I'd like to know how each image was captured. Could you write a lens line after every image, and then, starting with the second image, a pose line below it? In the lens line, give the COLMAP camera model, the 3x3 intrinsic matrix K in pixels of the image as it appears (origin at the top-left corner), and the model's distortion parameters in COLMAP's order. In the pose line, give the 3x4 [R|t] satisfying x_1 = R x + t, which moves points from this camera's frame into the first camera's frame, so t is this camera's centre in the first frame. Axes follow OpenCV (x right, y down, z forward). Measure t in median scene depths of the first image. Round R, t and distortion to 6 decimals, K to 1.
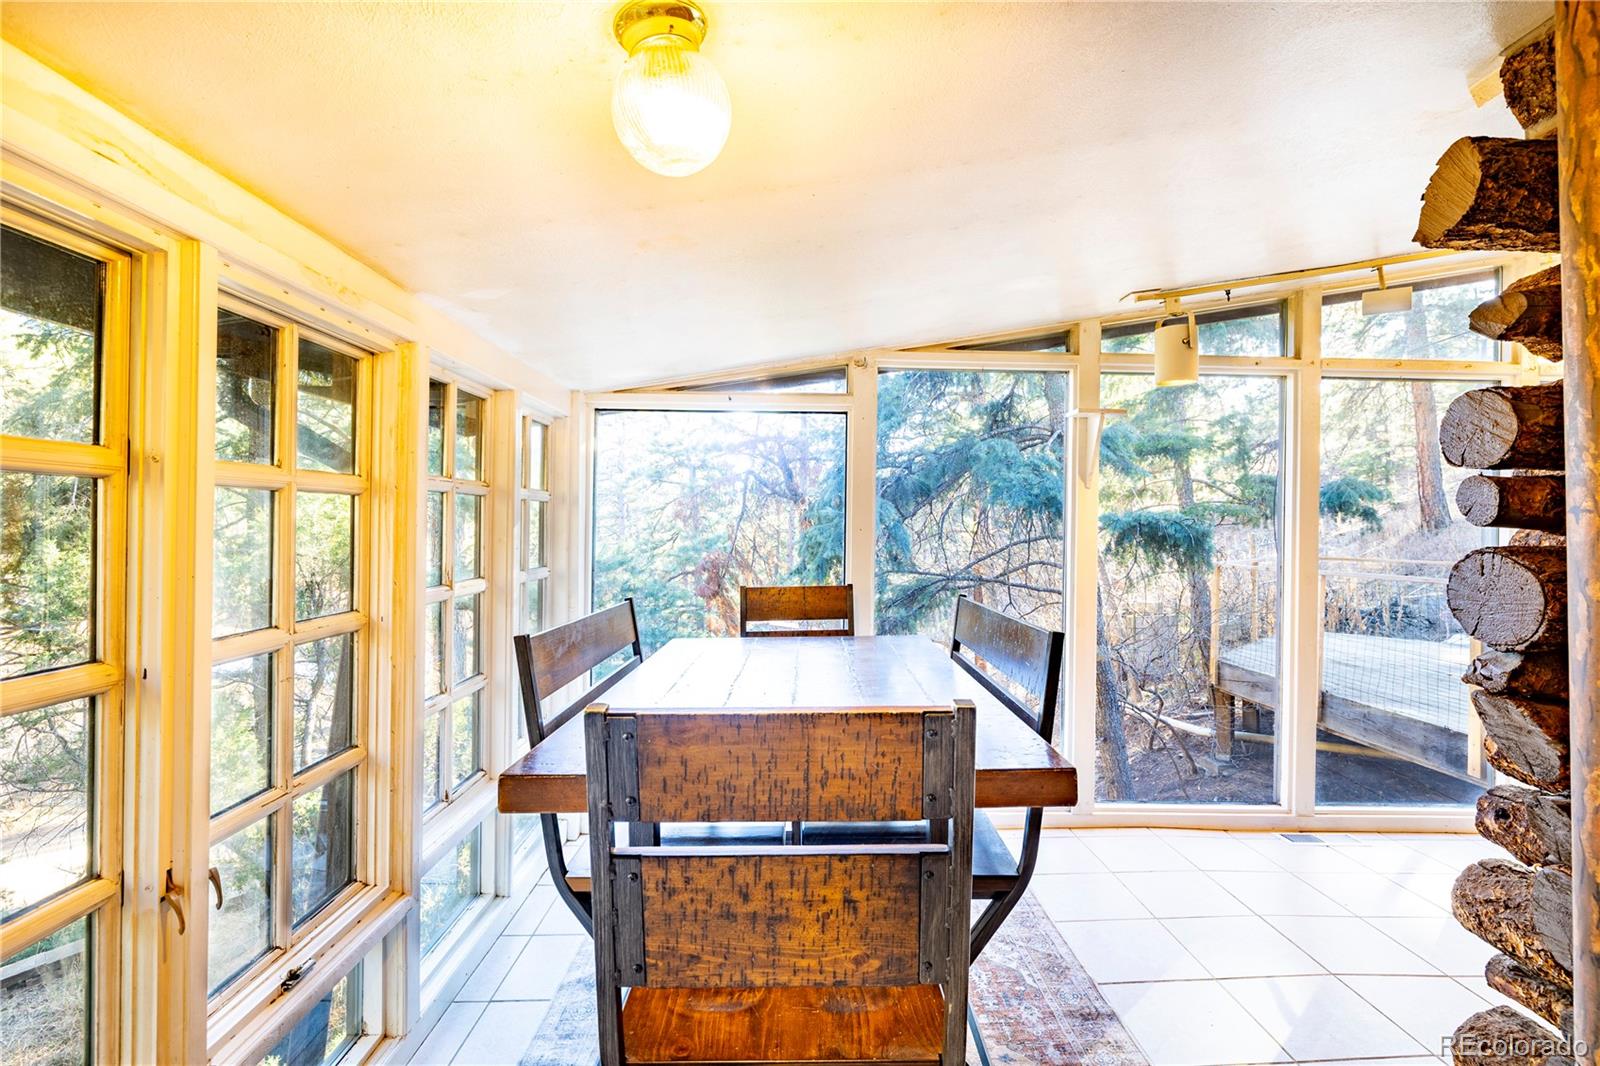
lens RADIAL K [[756.7, 0, 804.1], [0, 756.7, 526.6], [0, 0, 1]] dist [0.000189, 0.000064]
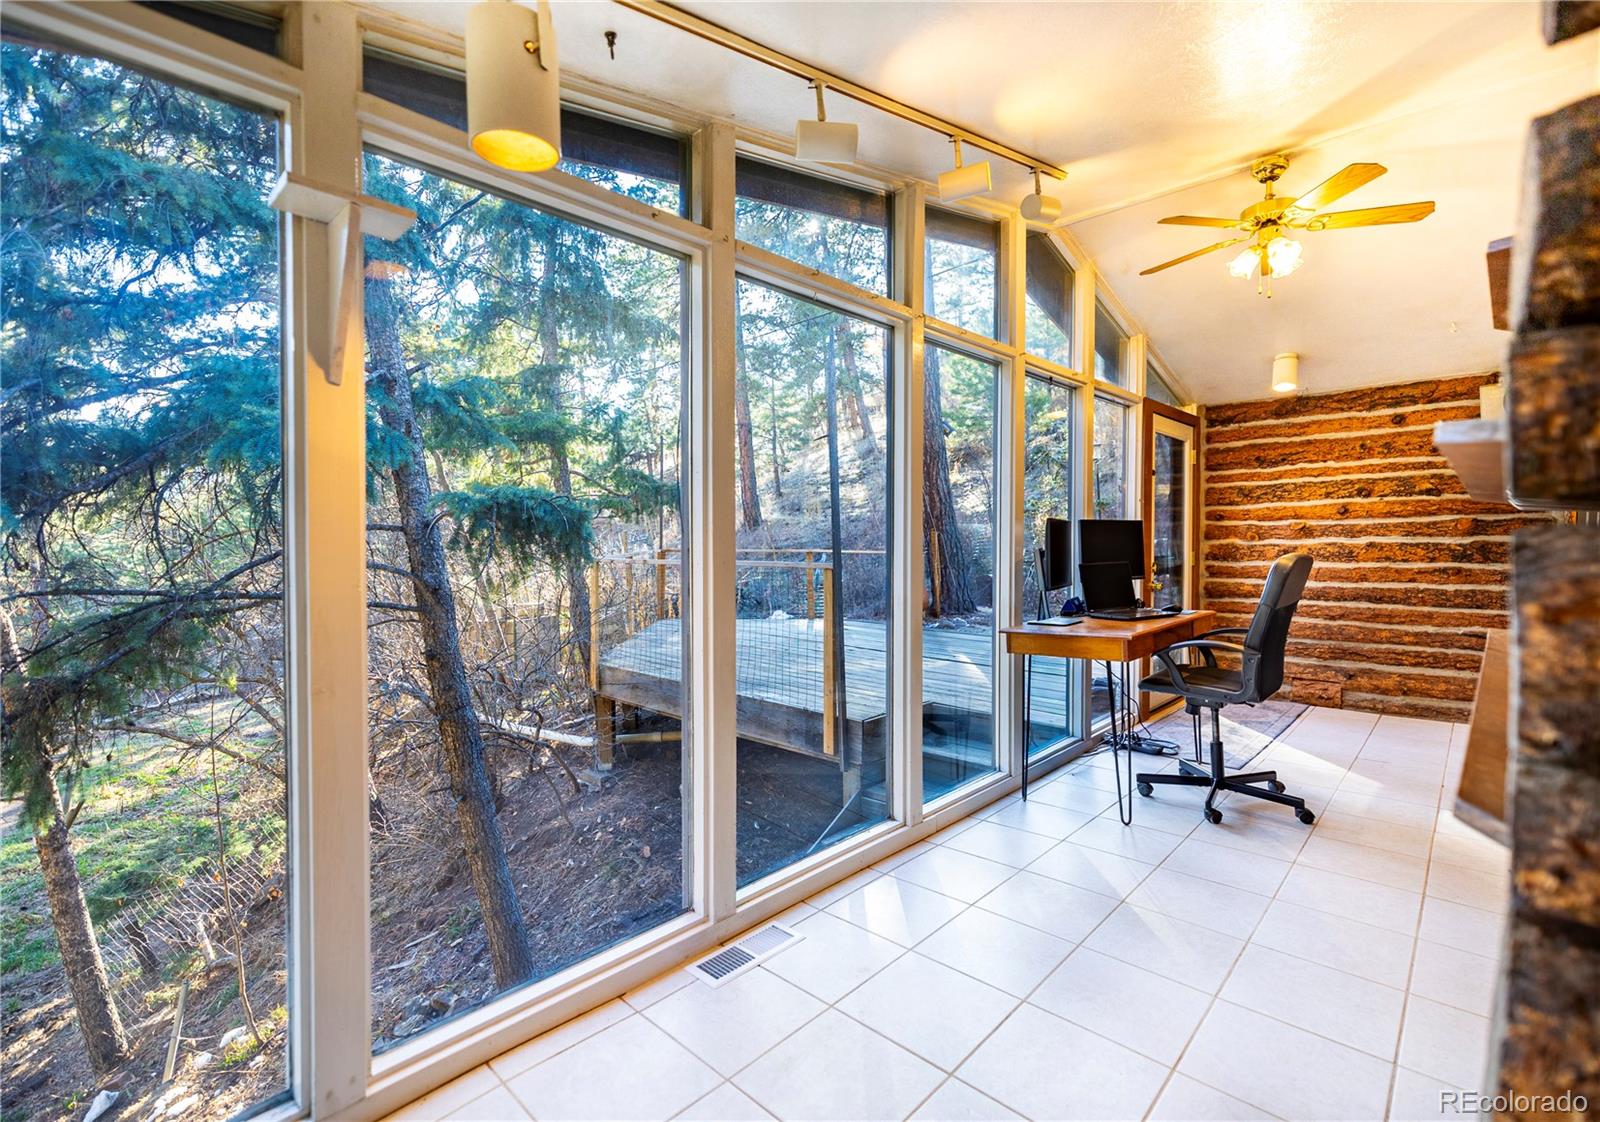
lens RADIAL K [[731.5, 0, 799.9], [0, 731.5, 546.3], [0, 0, 1]] dist [0.001045, 0.000015]
pose [[0.714443, -0.026650, 0.699186, 0.110135], [0.011596, 0.999588, 0.026251, 0.014798], [-0.699598, -0.010646, 0.714457, 0.206447]]
